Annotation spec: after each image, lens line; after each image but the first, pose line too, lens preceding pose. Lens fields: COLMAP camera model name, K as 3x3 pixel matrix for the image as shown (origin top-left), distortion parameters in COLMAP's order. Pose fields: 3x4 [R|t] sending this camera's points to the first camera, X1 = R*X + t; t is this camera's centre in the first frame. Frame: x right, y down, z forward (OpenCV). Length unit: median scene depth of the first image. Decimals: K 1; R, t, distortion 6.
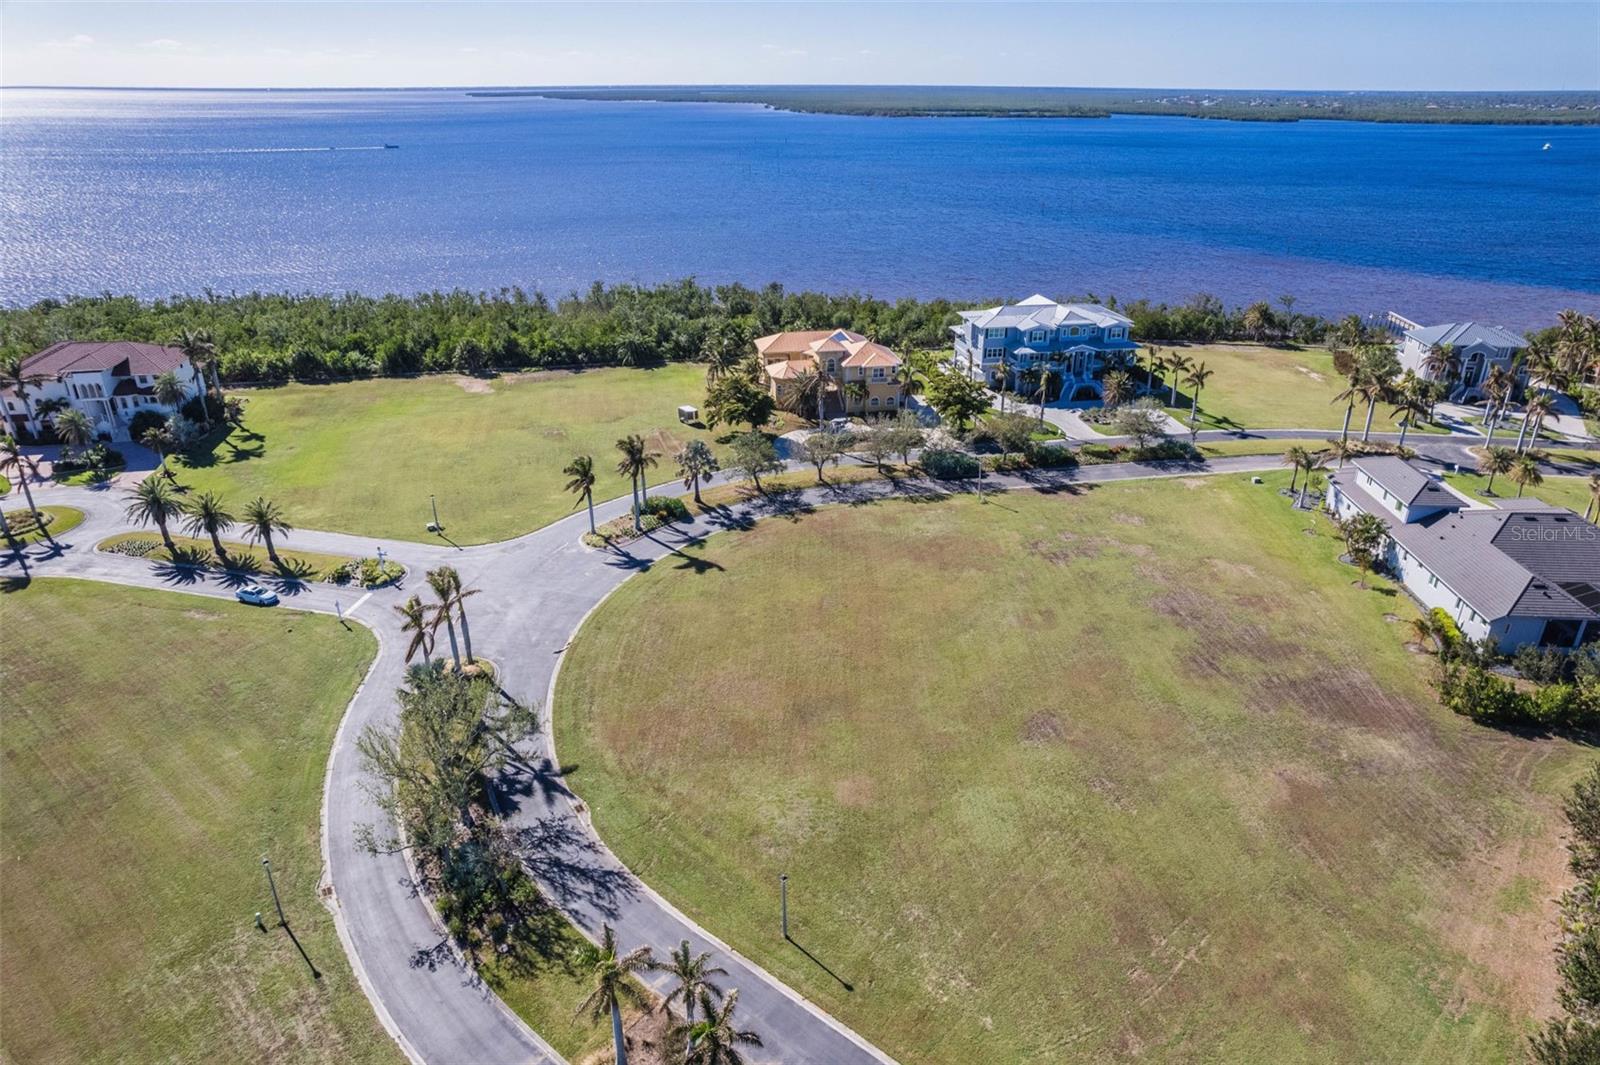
lens RADIAL K [[1035.0, 0, 814.3], [0, 1035.0, 544.0], [0, 0, 1]] dist [-0.073701, 0.066295]
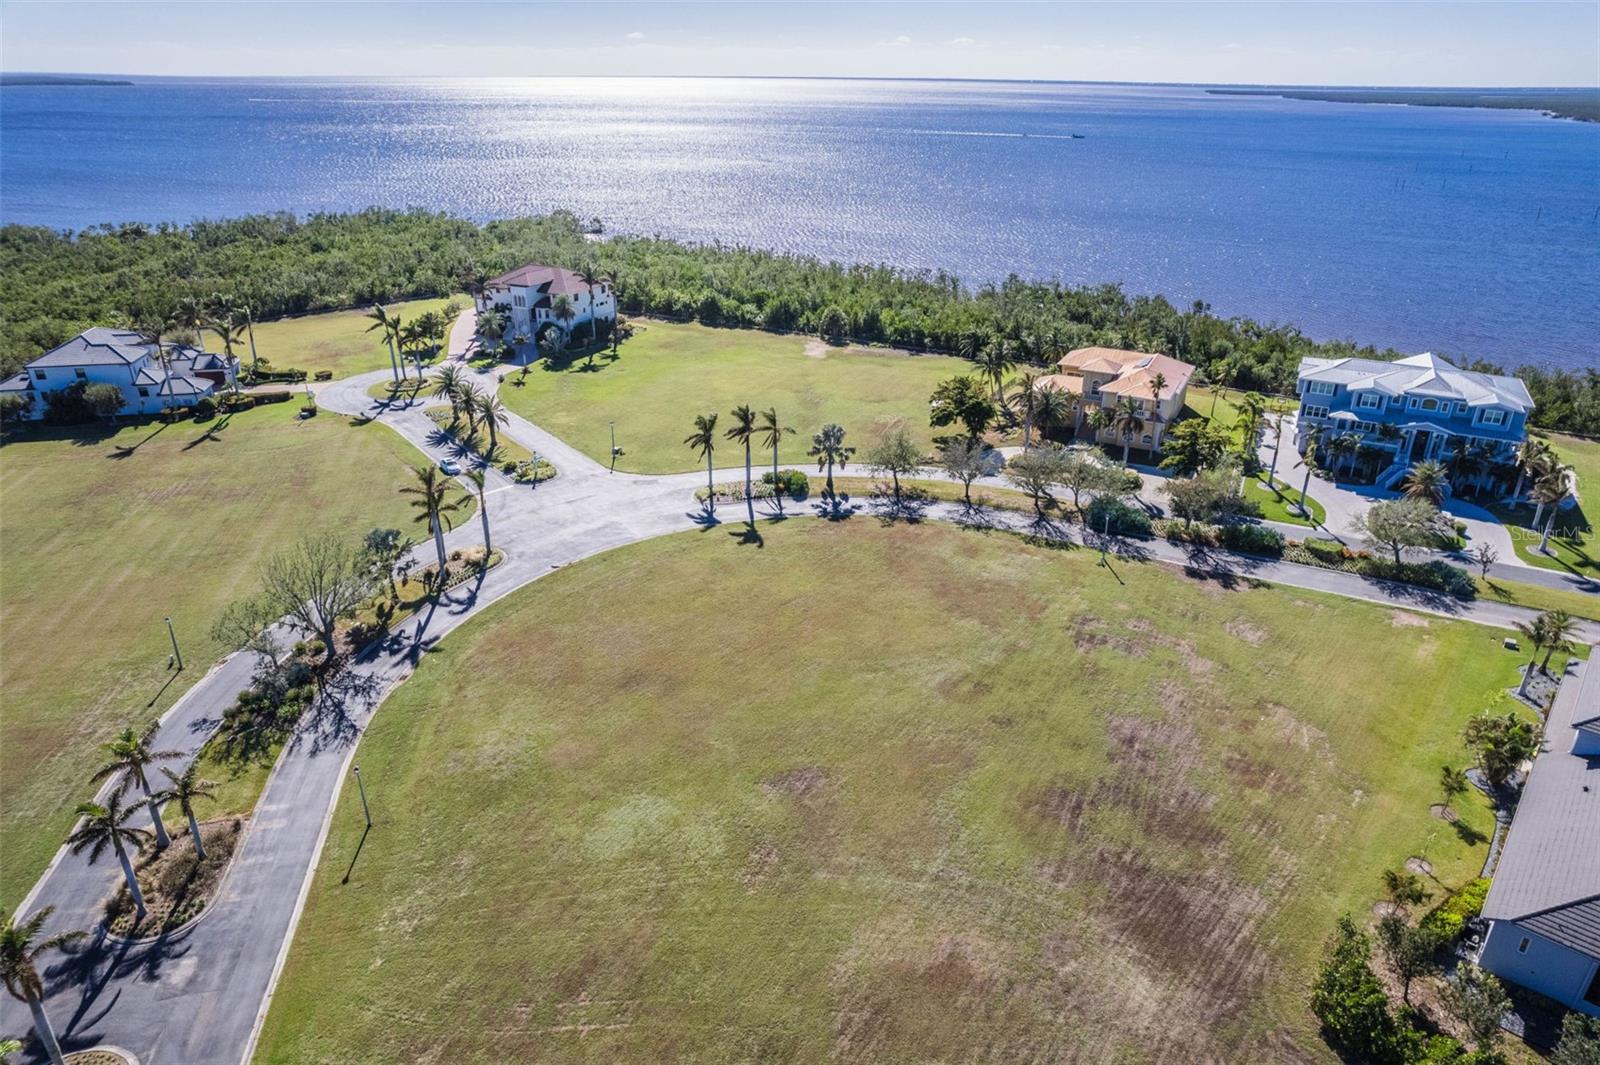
lens RADIAL K [[1035.0, 0, 813.1], [0, 1035.0, 537.6], [0, 0, 1]] dist [-0.073701, 0.066295]
pose [[0.789370, 0.257987, -0.557080, 0.399981], [-0.259309, 0.962611, 0.078356, -0.059431], [0.556466, 0.082604, 0.826754, 0.143946]]
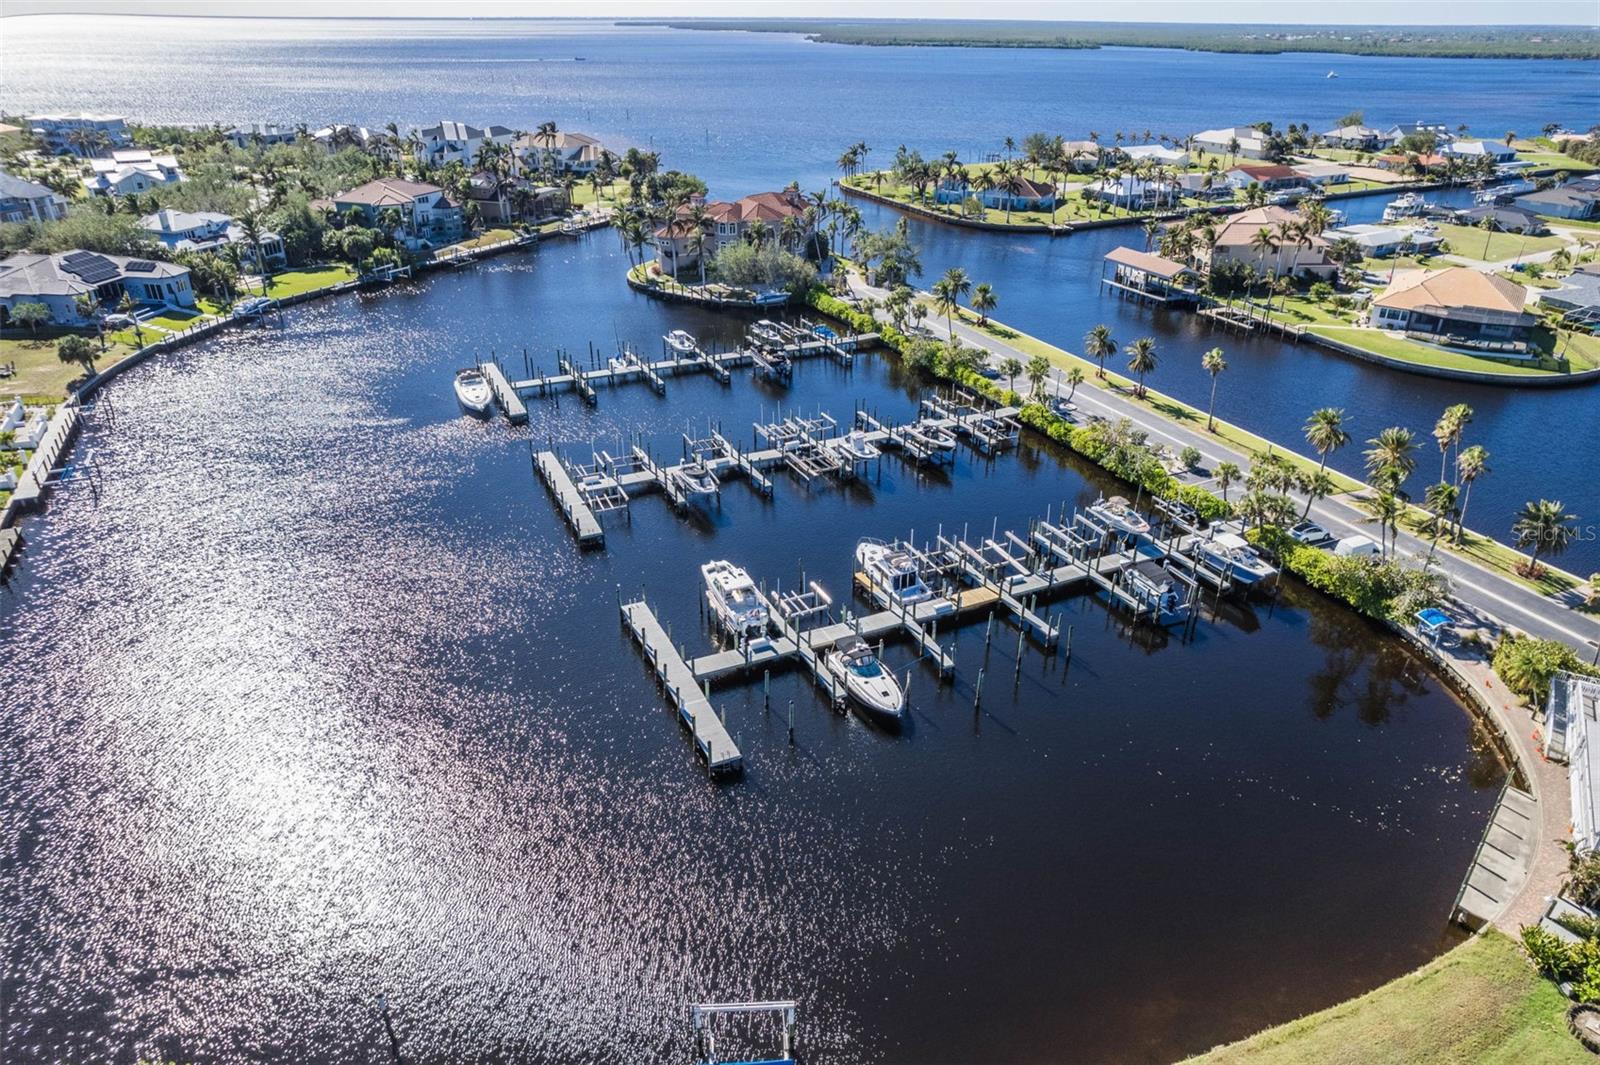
lens RADIAL K [[1035.0, 0, 812.9], [0, 1035.0, 538.9], [0, 0, 1]] dist [-0.073701, 0.066295]
pose [[0.982289, 0.090635, -0.163995, 2.488597], [-0.082459, 0.995019, 0.056009, 0.476320], [0.168255, -0.041494, 0.984870, -0.964535]]
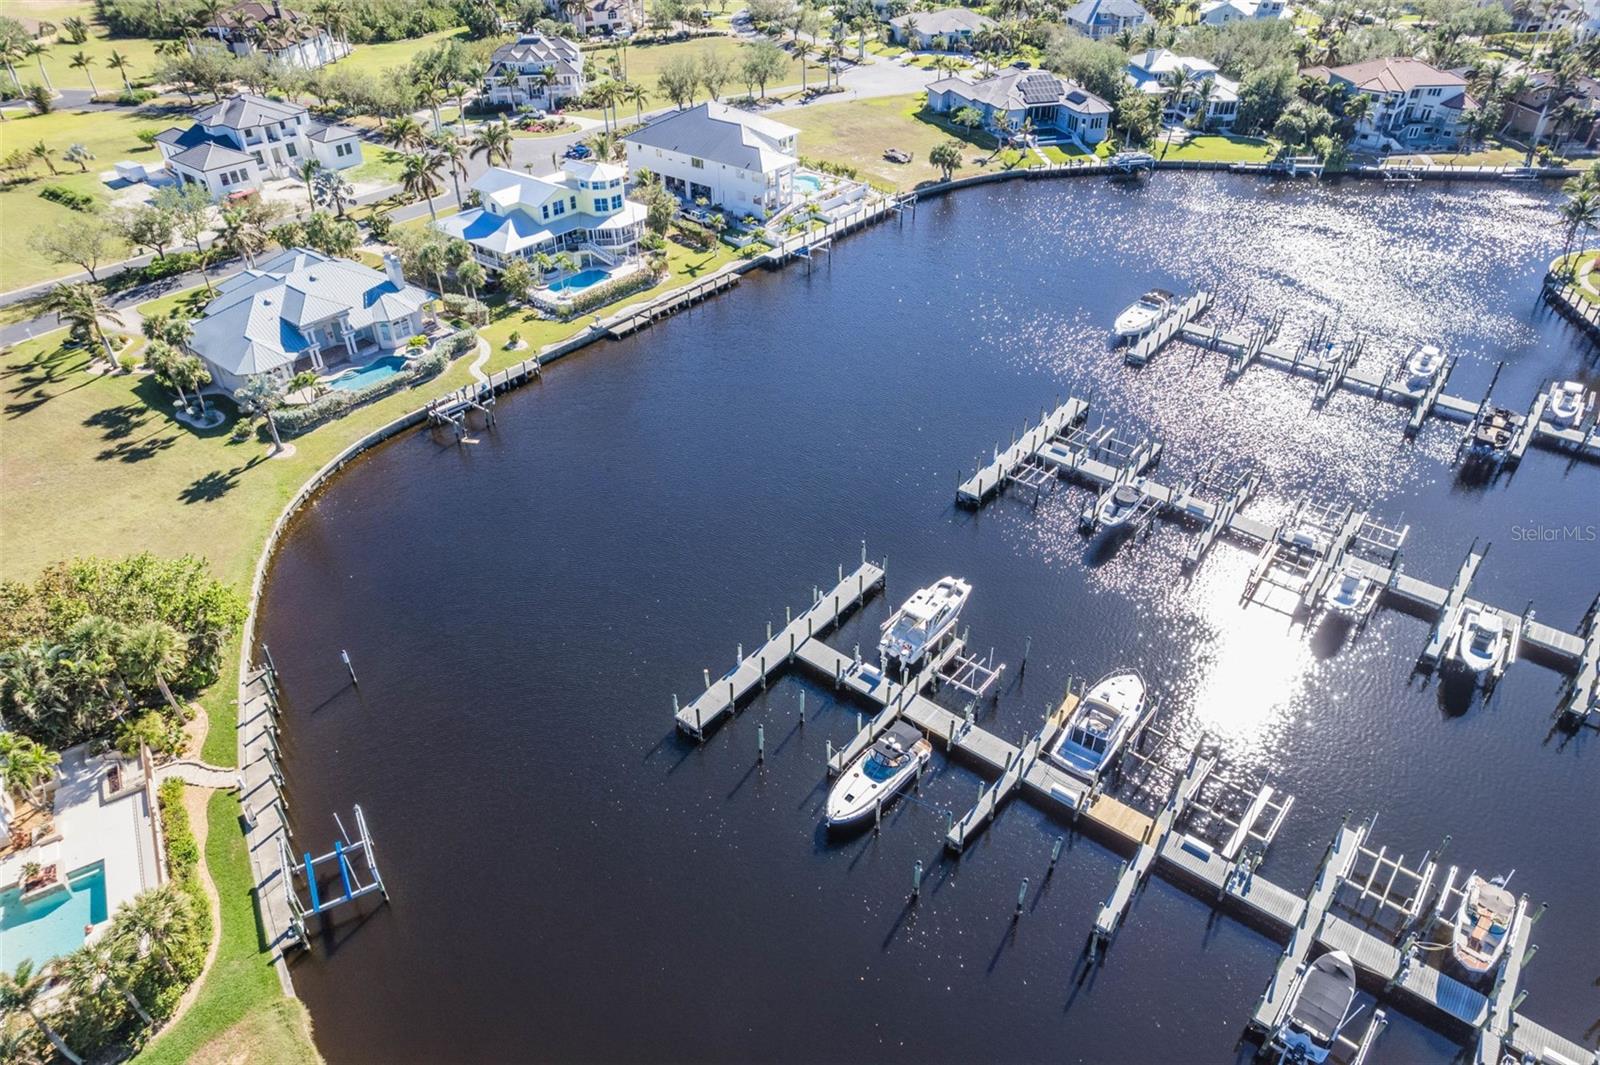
lens RADIAL K [[1035.0, 0, 809.1], [0, 1035.0, 544.3], [0, 0, 1]] dist [-0.073701, 0.066295]
pose [[0.262663, 0.574331, -0.775340, 2.778769], [-0.400435, 0.795973, 0.453959, 0.255731], [0.877872, 0.191235, 0.439055, -0.620207]]
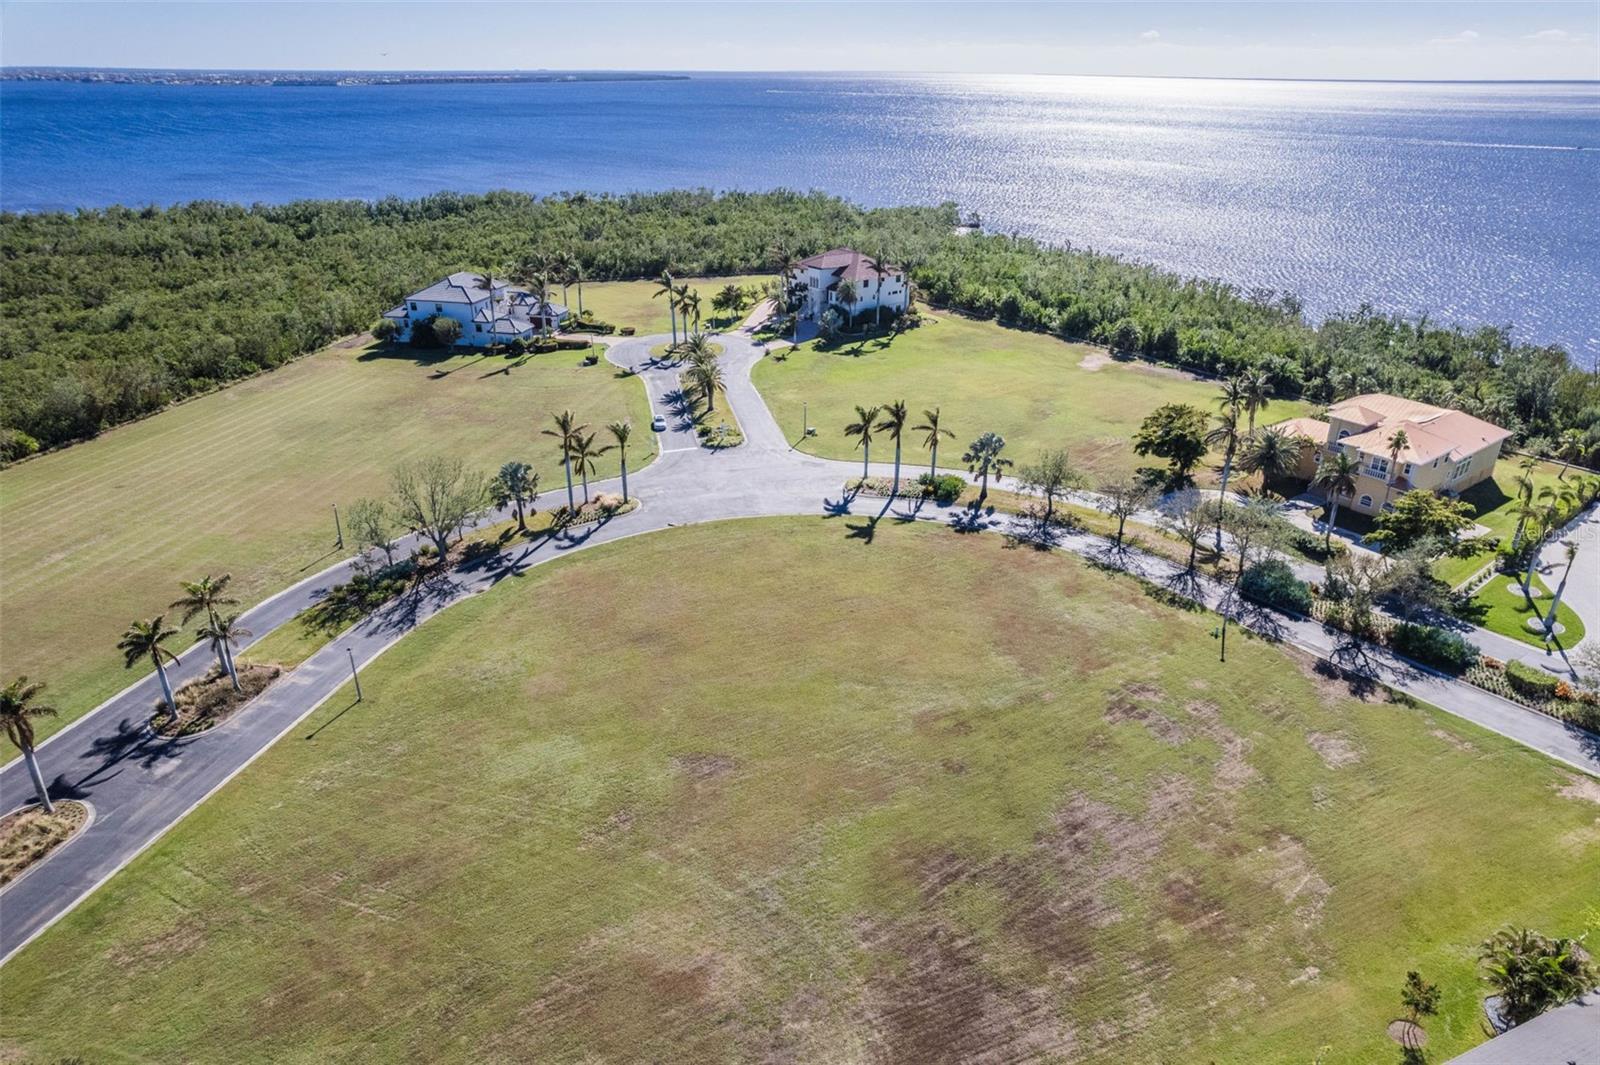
lens RADIAL K [[1035.0, 0, 812.4], [0, 1035.0, 535.3], [0, 0, 1]] dist [-0.073701, 0.066295]
pose [[0.443907, 0.373889, -0.814343, 0.542410], [-0.375428, 0.902784, 0.209845, -0.133662], [0.813634, 0.212575, 0.541120, 0.321408]]
